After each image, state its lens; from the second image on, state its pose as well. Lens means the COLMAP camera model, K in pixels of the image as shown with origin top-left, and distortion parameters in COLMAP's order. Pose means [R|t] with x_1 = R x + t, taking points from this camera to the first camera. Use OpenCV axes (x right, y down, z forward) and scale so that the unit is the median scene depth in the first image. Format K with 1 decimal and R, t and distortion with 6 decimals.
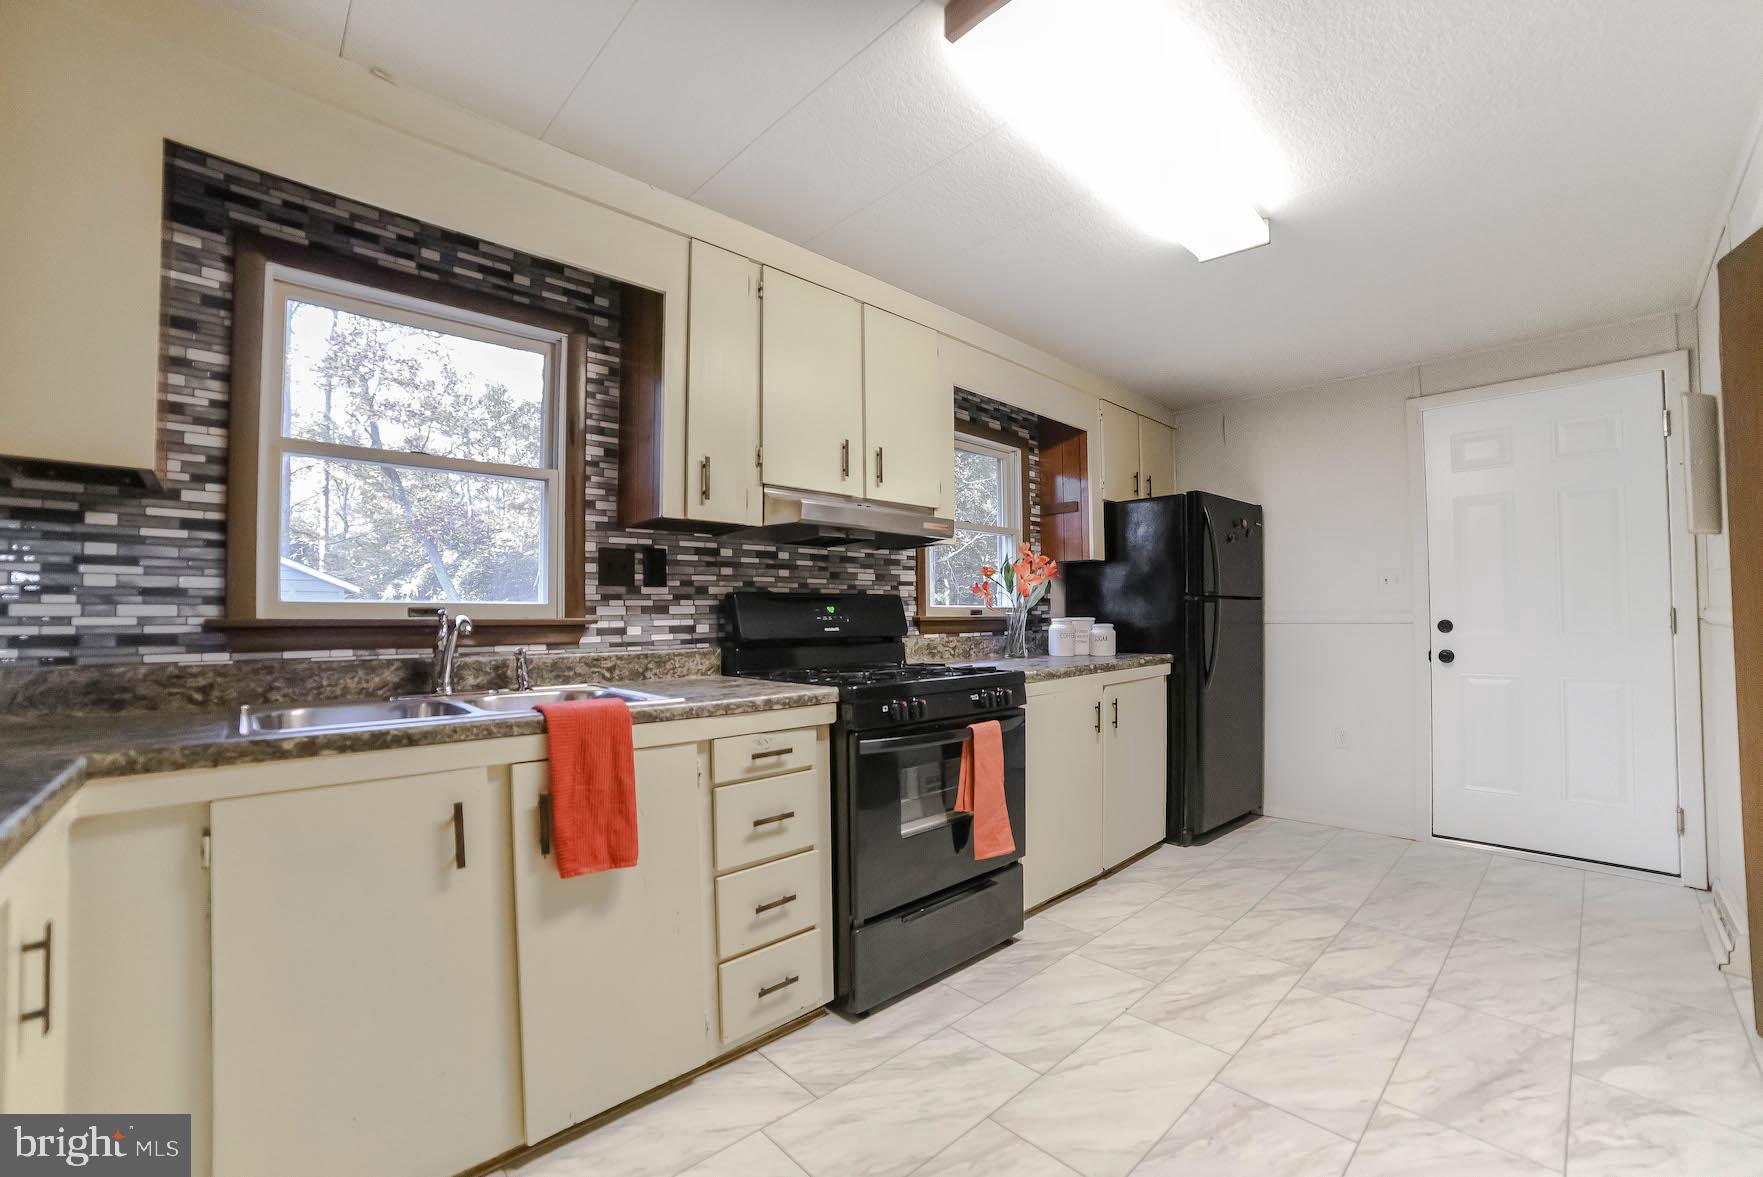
lens RADIAL K [[739.5, 0, 882.9], [0, 739.5, 594.0], [0, 0, 1]] dist [-0.093628, 0.041871]
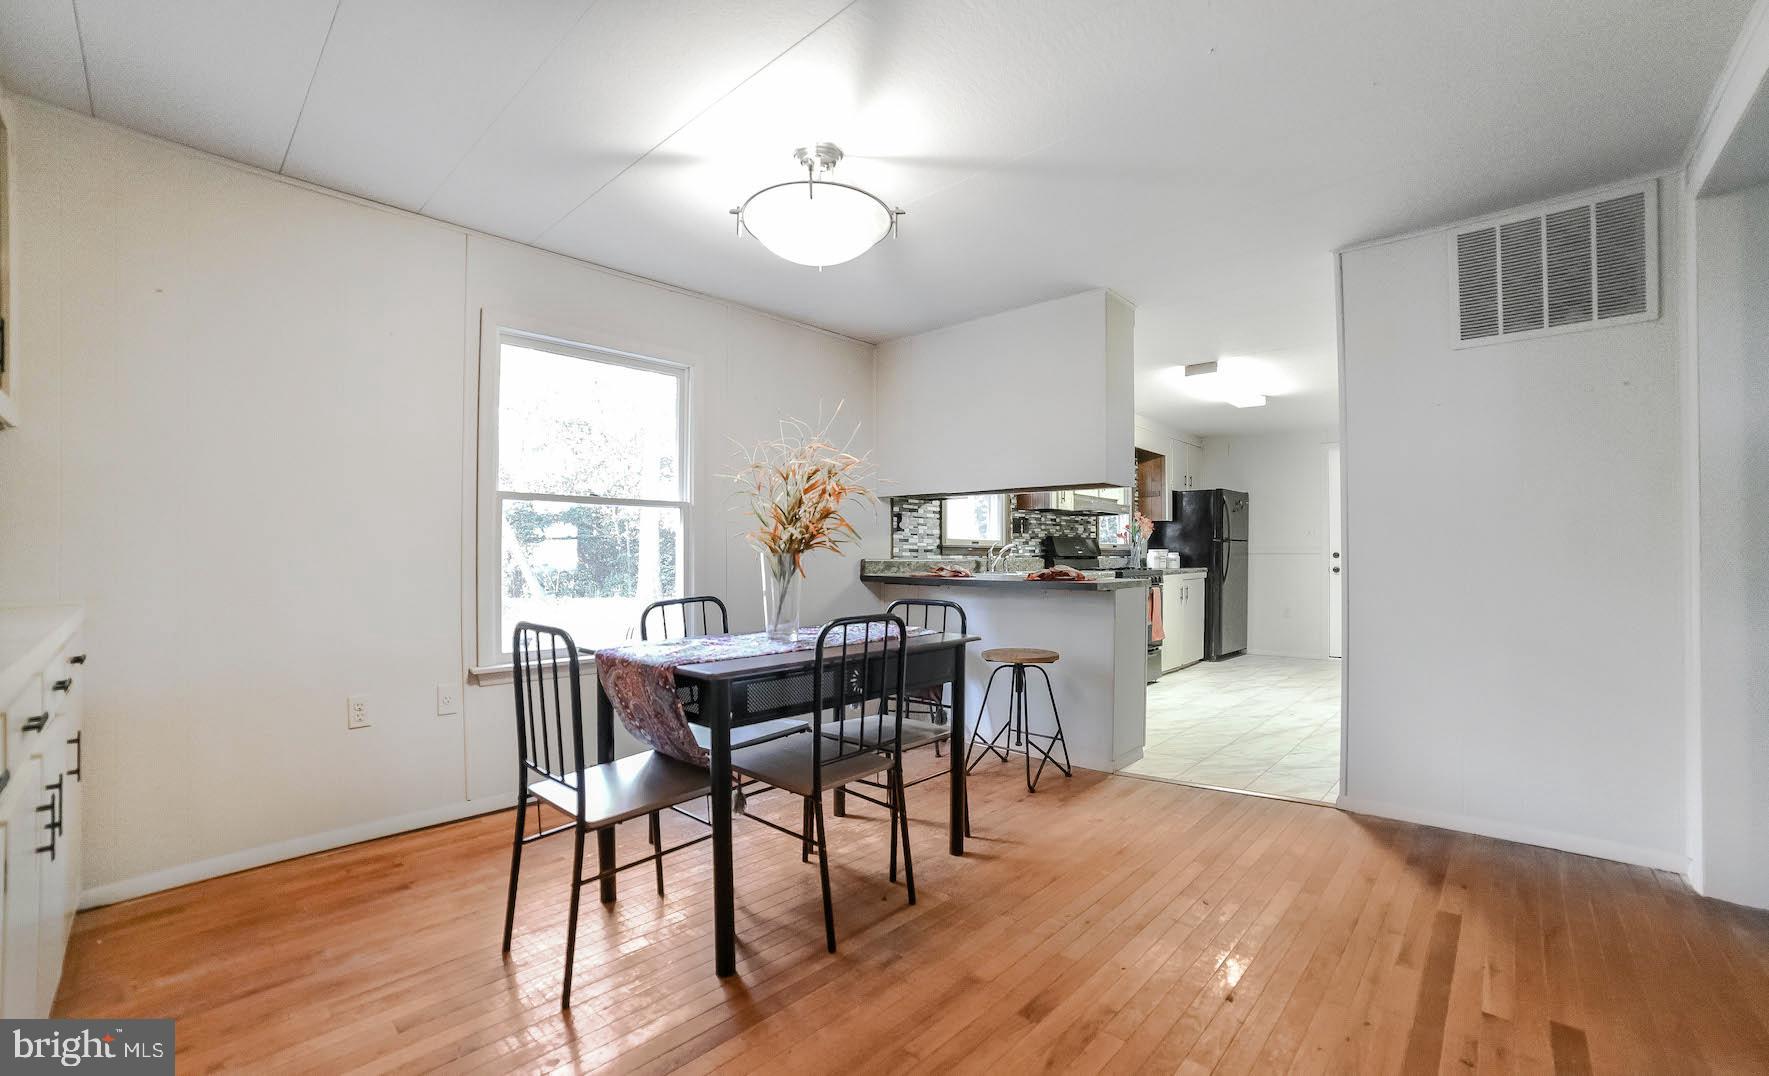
lens RADIAL K [[712.5, 0, 918.7], [0, 712.5, 552.3], [0, 0, 1]] dist [-0.009183, 0.000141]
pose [[0.995123, 0.006181, 0.098449, -1.013057], [-0.008498, 0.999696, 0.023127, 0.000713], [-0.098276, -0.023851, 0.994873, -1.511821]]
